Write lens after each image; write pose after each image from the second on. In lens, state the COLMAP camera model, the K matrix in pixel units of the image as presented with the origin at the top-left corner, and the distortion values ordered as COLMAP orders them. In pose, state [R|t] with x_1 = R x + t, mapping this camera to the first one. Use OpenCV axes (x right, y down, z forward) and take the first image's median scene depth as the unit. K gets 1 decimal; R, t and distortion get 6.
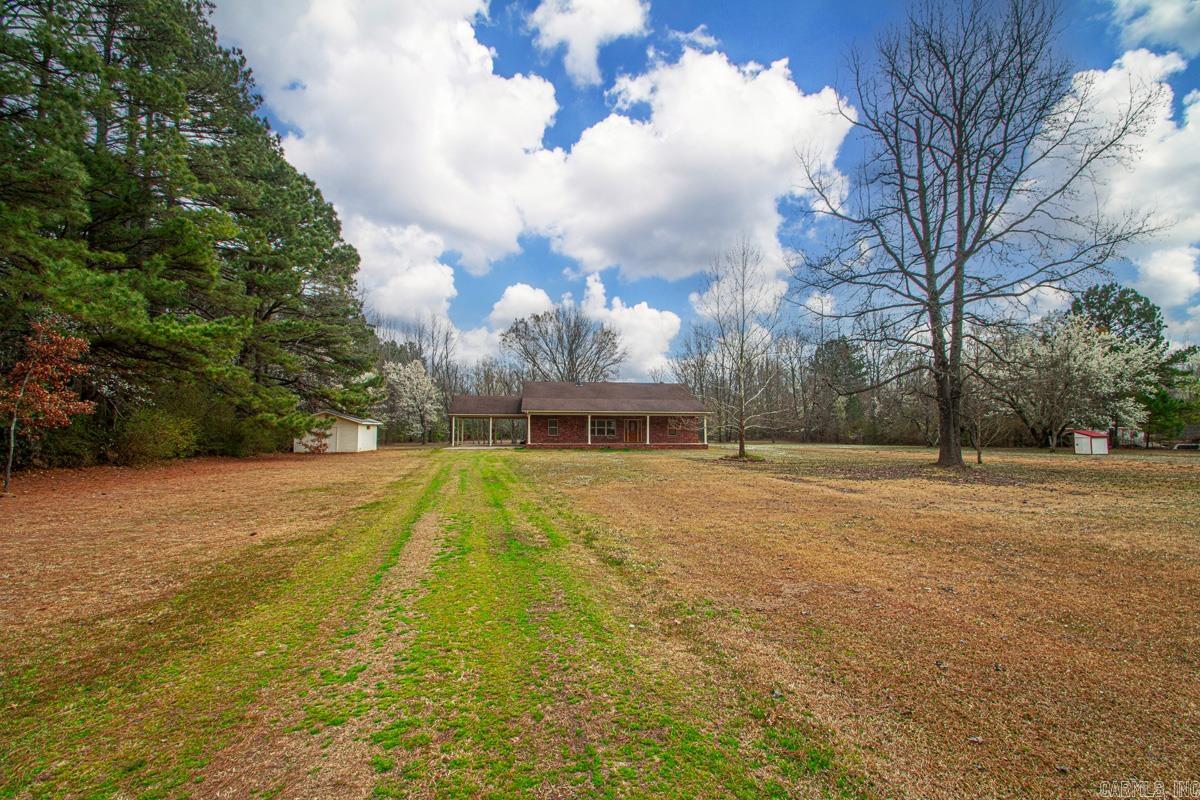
lens RADIAL K [[569.5, 0, 600.0], [0, 569.5, 400.0], [0, 0, 1]] dist [0.001442, -0.008542]
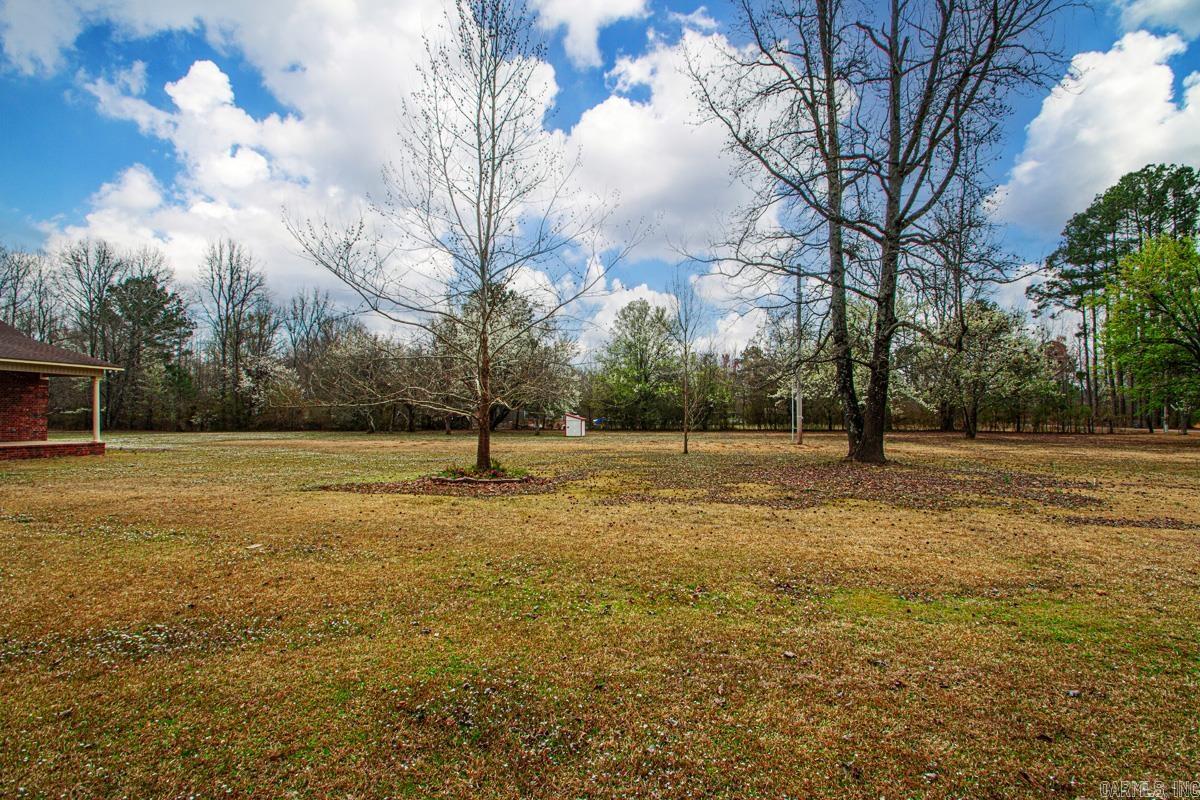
lens RADIAL K [[569.5, 0, 600.0], [0, 569.5, 400.0], [0, 0, 1]] dist [0.001442, -0.008542]
pose [[0.329412, 0.024976, 0.943856, -0.191332], [-0.055548, 0.998431, -0.007034, 0.058569], [-0.942551, -0.050113, 0.330282, 1.069880]]
